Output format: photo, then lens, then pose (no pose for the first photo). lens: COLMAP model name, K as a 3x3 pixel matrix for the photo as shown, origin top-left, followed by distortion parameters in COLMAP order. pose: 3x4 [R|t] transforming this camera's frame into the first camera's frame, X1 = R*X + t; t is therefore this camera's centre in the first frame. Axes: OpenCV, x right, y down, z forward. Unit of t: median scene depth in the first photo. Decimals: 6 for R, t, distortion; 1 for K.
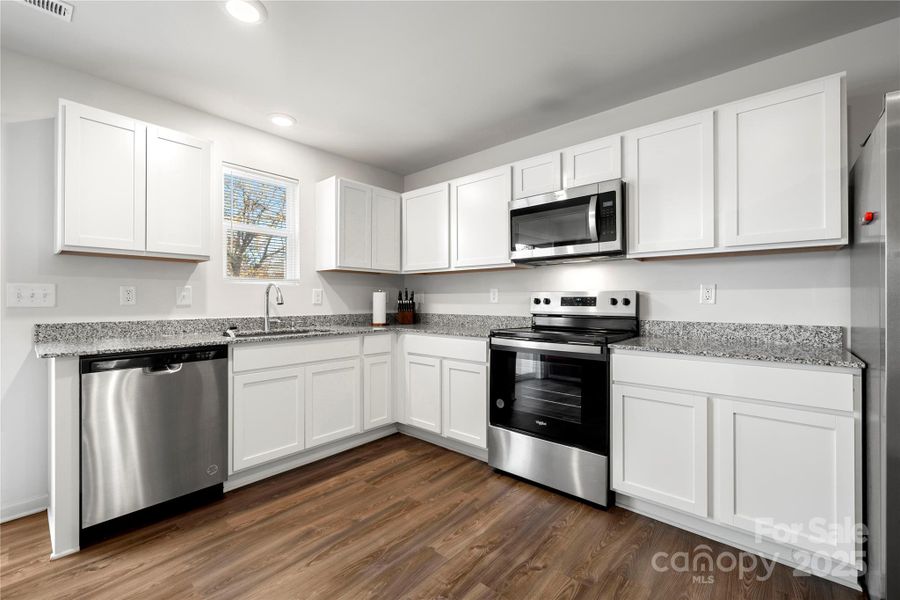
lens RADIAL K [[377.7, 0, 446.3], [0, 377.7, 299.0], [0, 0, 1]] dist [0.001008, -0.000100]
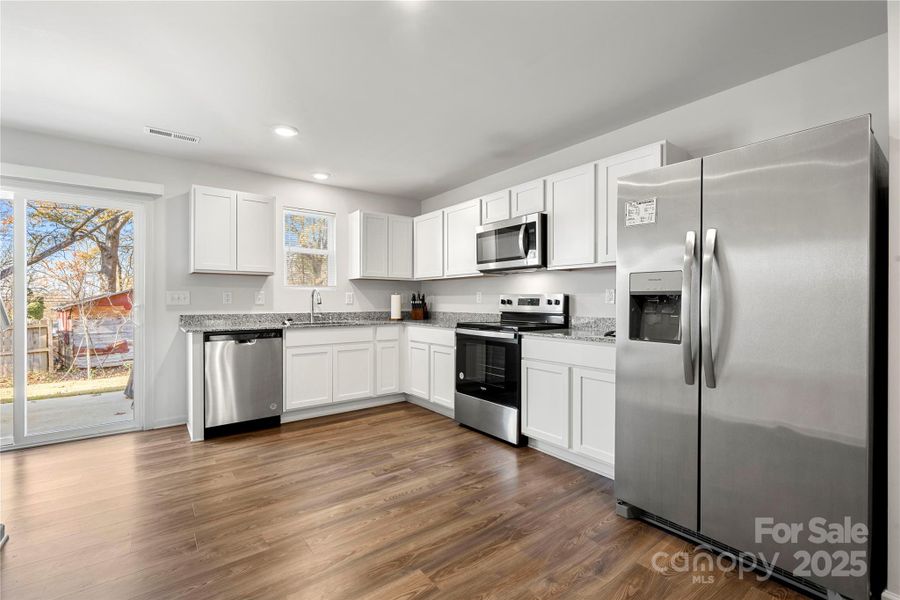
lens RADIAL K [[396.6, 0, 445.7], [0, 396.6, 301.9], [0, 0, 1]] dist [0.002725, 0.000198]
pose [[0.979718, 0.000536, -0.200382, 0.383447], [0.000502, 0.999987, 0.005126, -0.000923], [0.200382, -0.005123, 0.979704, -0.442579]]
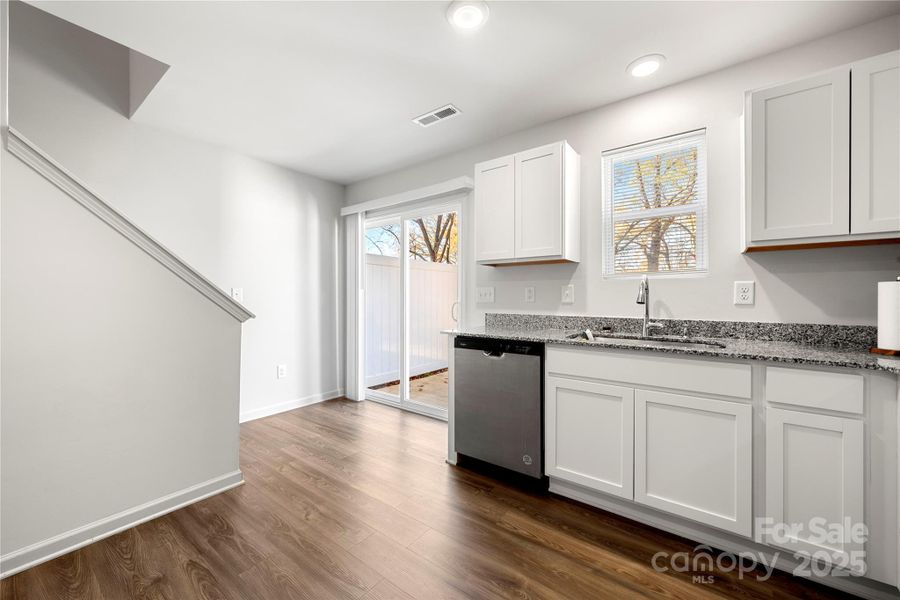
lens RADIAL K [[349.4, 0, 448.7], [0, 349.4, 297.9], [0, 0, 1]] dist [0.000039, -0.000009]
pose [[0.076053, 0.000466, -0.997104, 0.288450], [0.000613, 1.000000, 0.000514, 0.002078], [0.997104, -0.000650, 0.076053, 0.618596]]
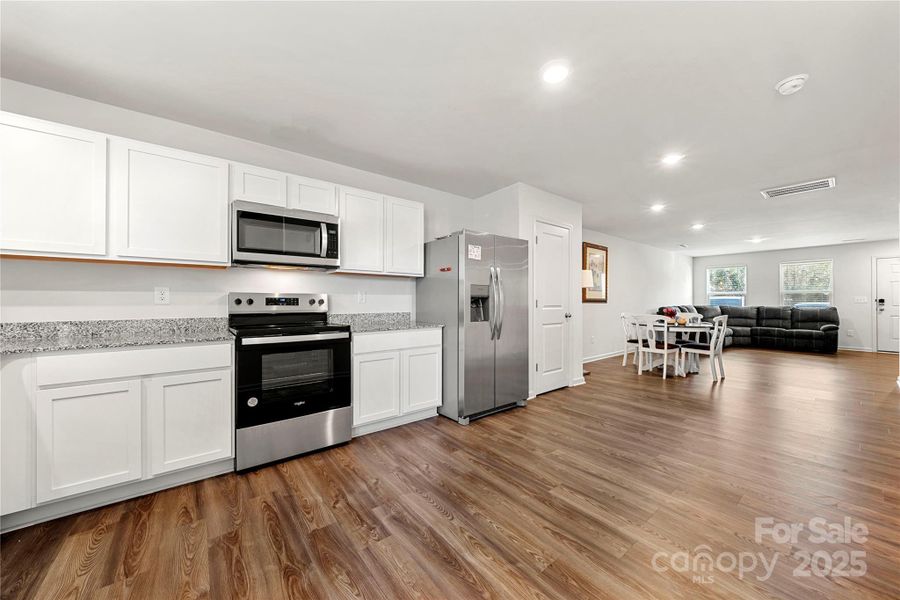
lens RADIAL K [[322.3, 0, 452.4], [0, 322.3, 301.5], [0, 0, 1]] dist [-0.001913, -0.000440]
pose [[0.177216, -0.001880, 0.984170, -0.625676], [-0.002434, 0.999994, 0.002348, 0.002559], [-0.984169, -0.002812, 0.177211, 0.324374]]
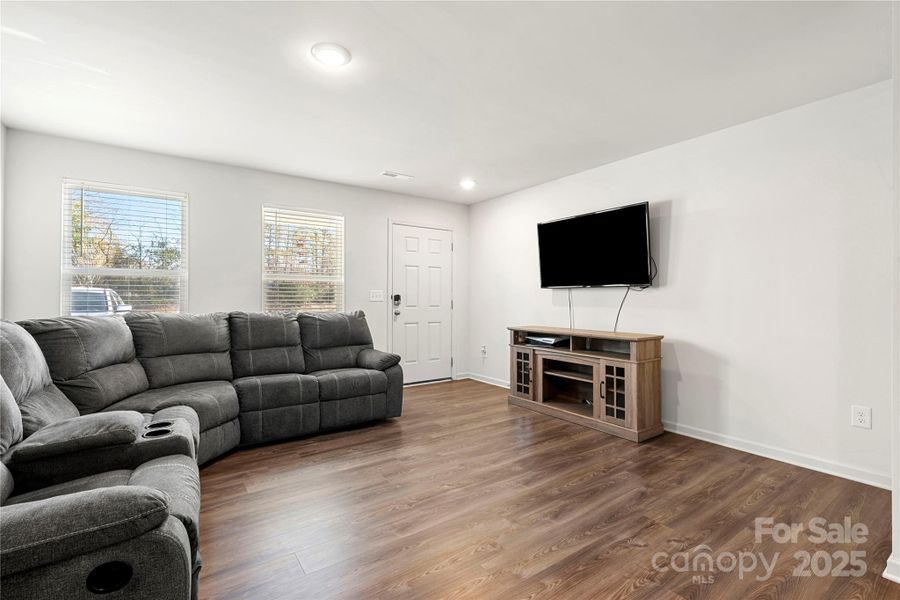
lens RADIAL K [[409.0, 0, 450.0], [0, 409.0, 300.0], [0, 0, 1]] dist [-0.001716, -0.000320]
pose [[-0.972575, -0.005208, 0.232531, 2.279007], [-0.005012, 0.999986, 0.001434, 0.002342], [-0.232535, 0.000230, -0.972588, -1.055823]]
